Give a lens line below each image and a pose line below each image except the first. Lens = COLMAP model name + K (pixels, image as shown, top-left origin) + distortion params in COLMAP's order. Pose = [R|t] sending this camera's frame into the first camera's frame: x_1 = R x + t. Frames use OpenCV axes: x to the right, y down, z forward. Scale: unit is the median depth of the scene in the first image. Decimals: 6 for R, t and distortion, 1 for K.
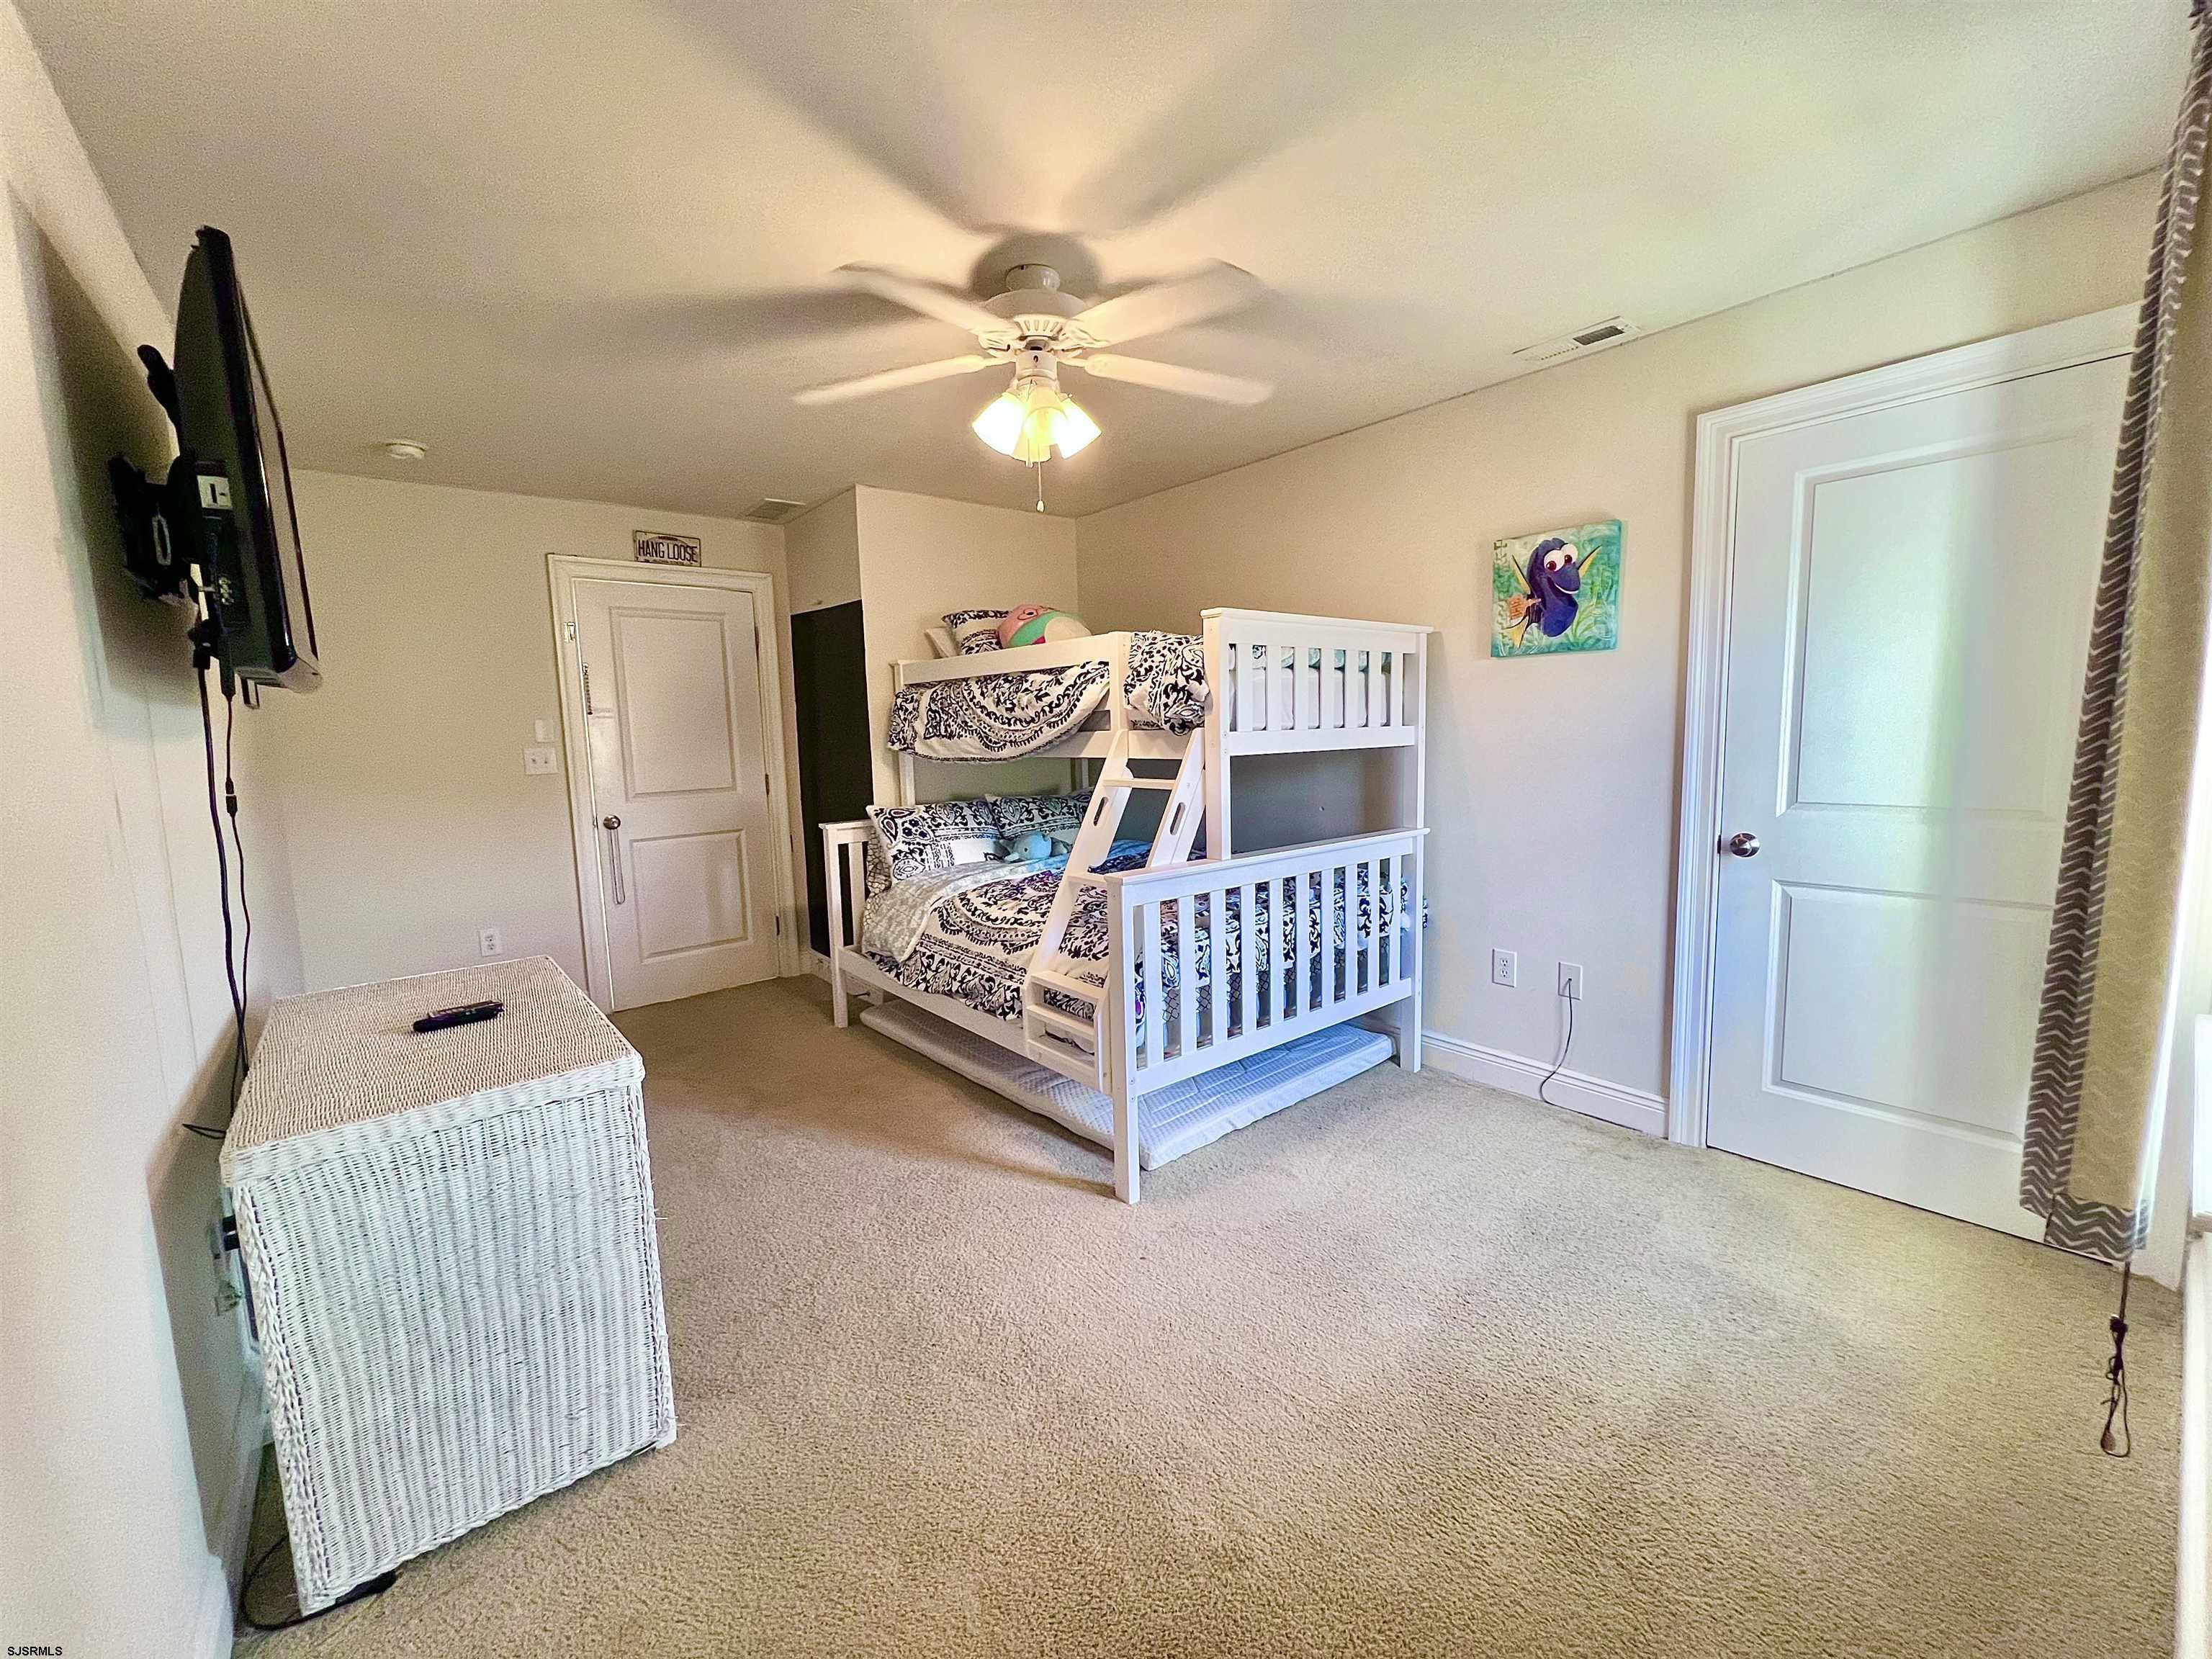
lens RADIAL K [[886.1, 0, 1114.0], [0, 886.1, 823.7], [0, 0, 1]] dist [0.000093, -0.000090]
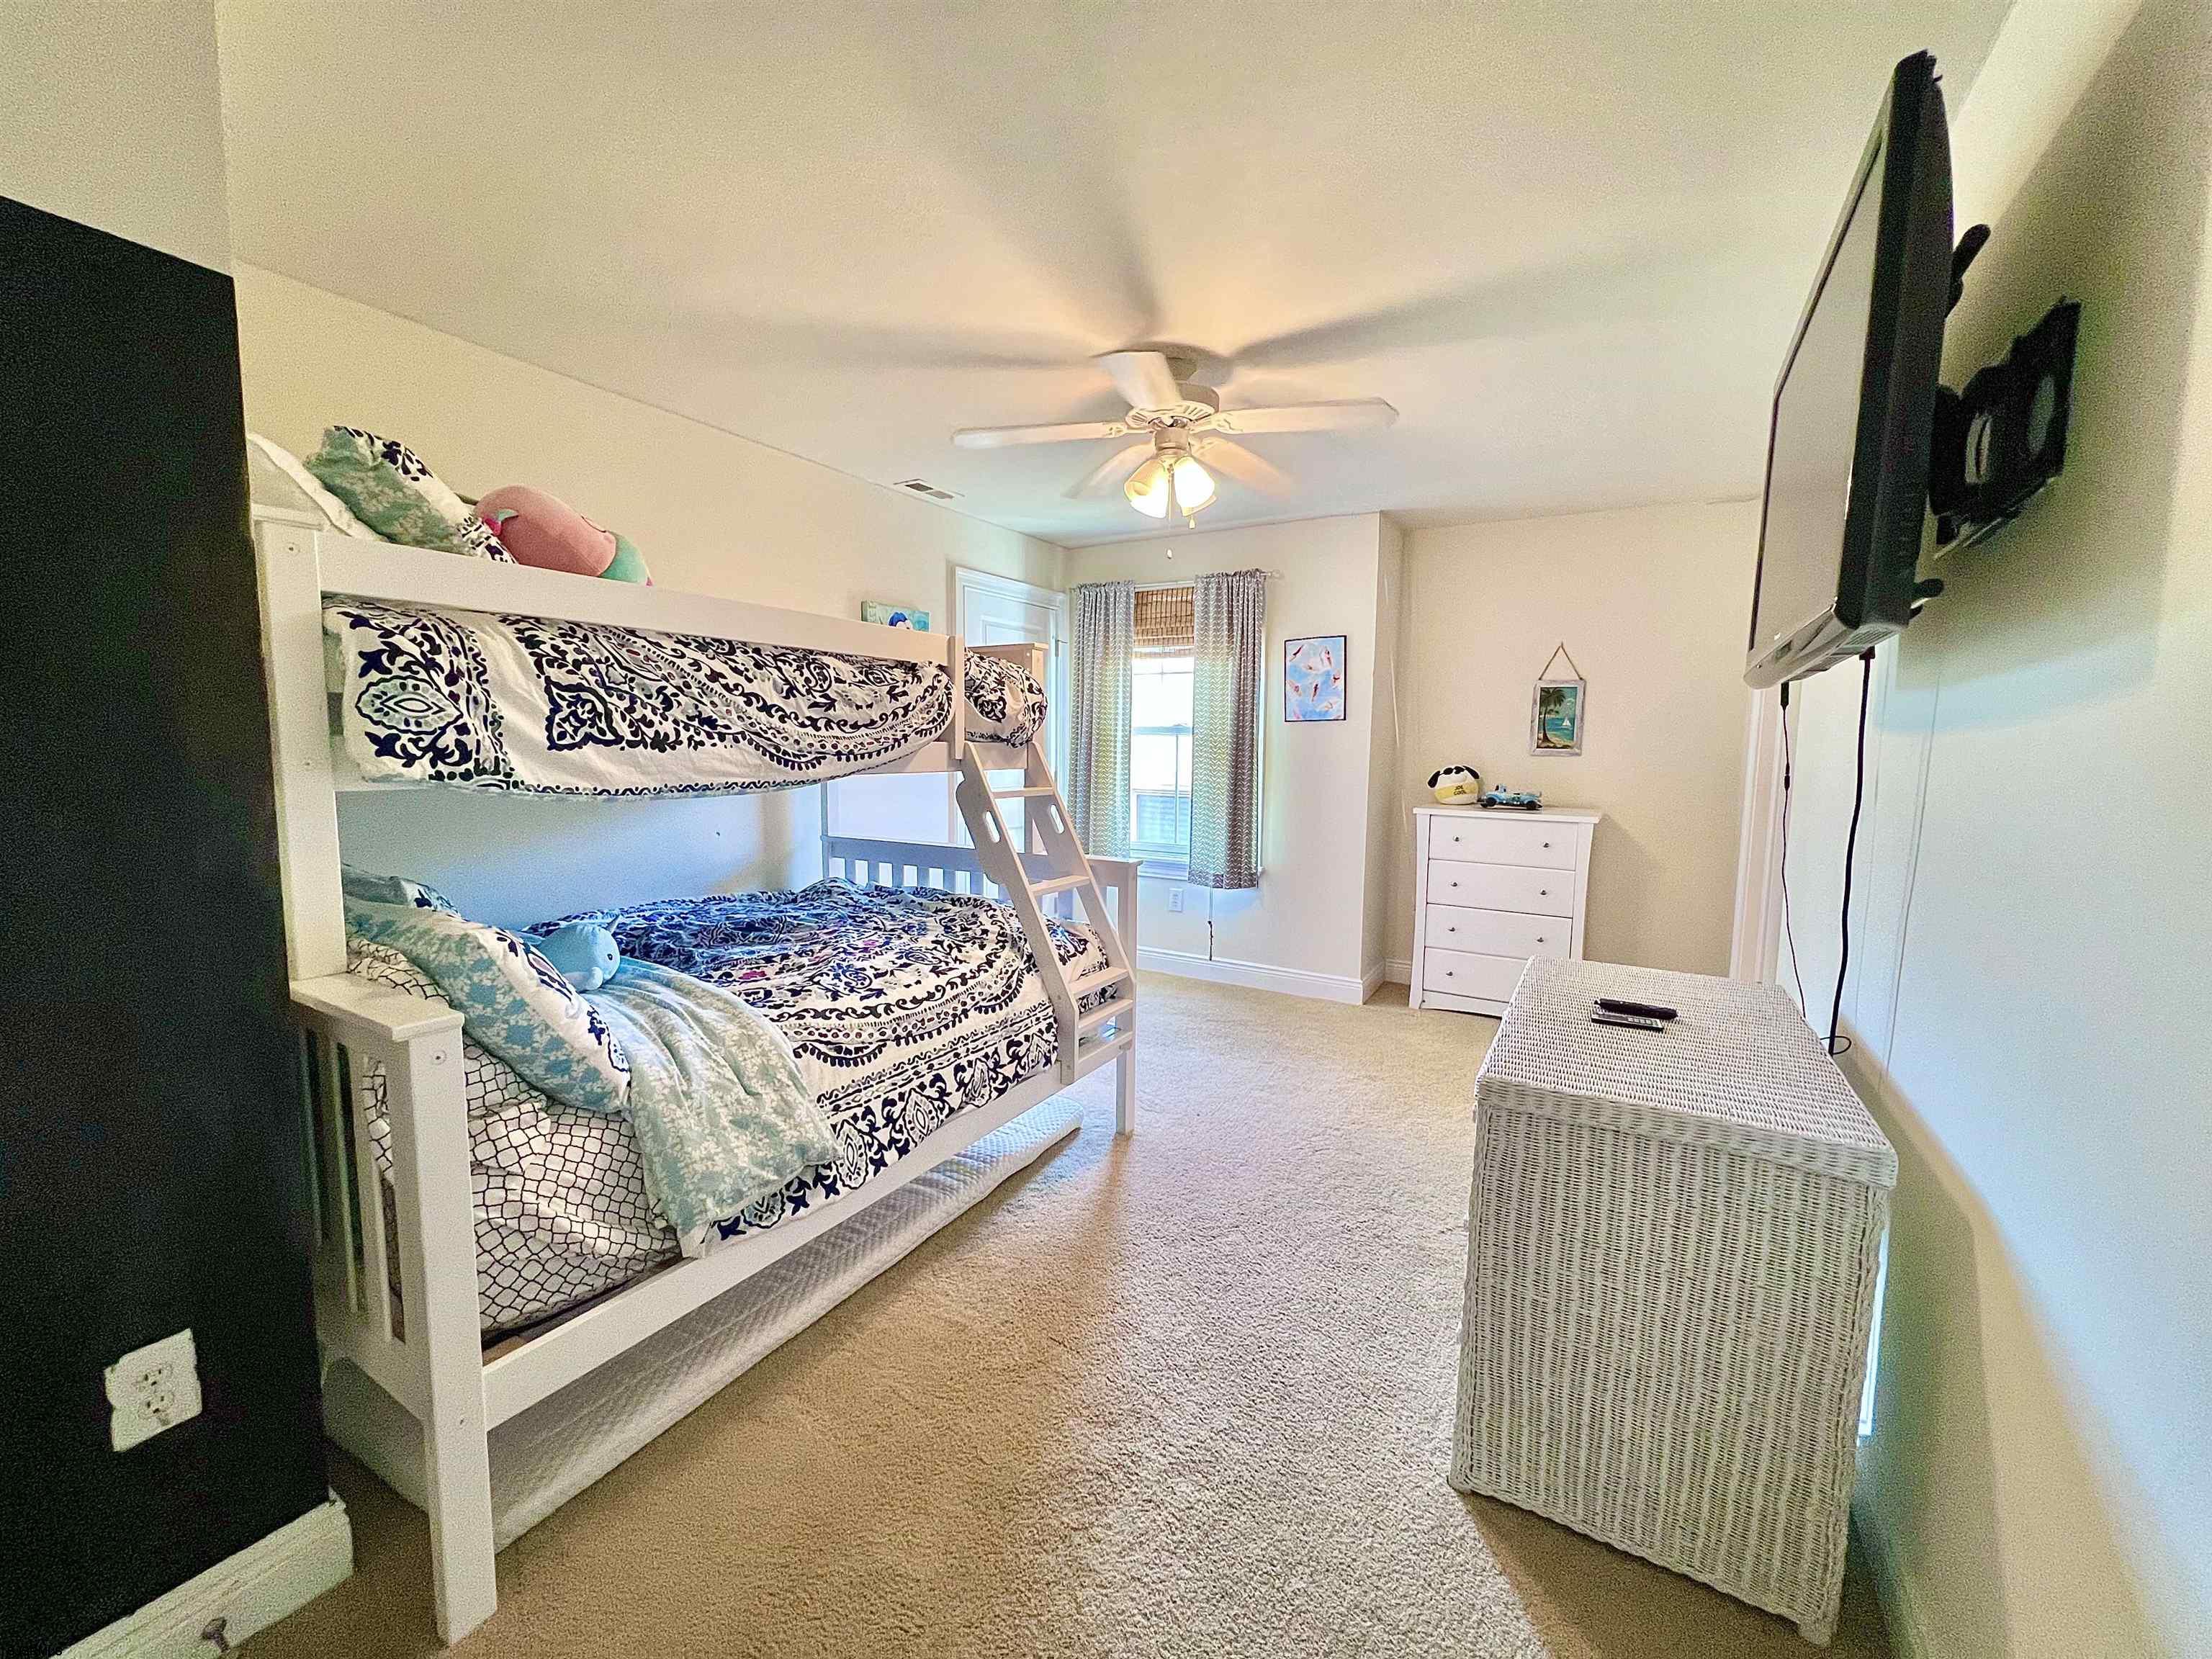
lens RADIAL K [[886.1, 0, 1111.3], [0, 886.1, 841.3], [0, 0, 1]] dist [0.000093, -0.000090]
pose [[-0.337596, -0.074688, 0.938323, -0.813893], [0.110191, 0.986858, 0.118196, -0.082727], [-0.934819, 0.143297, -0.324929, 1.020994]]
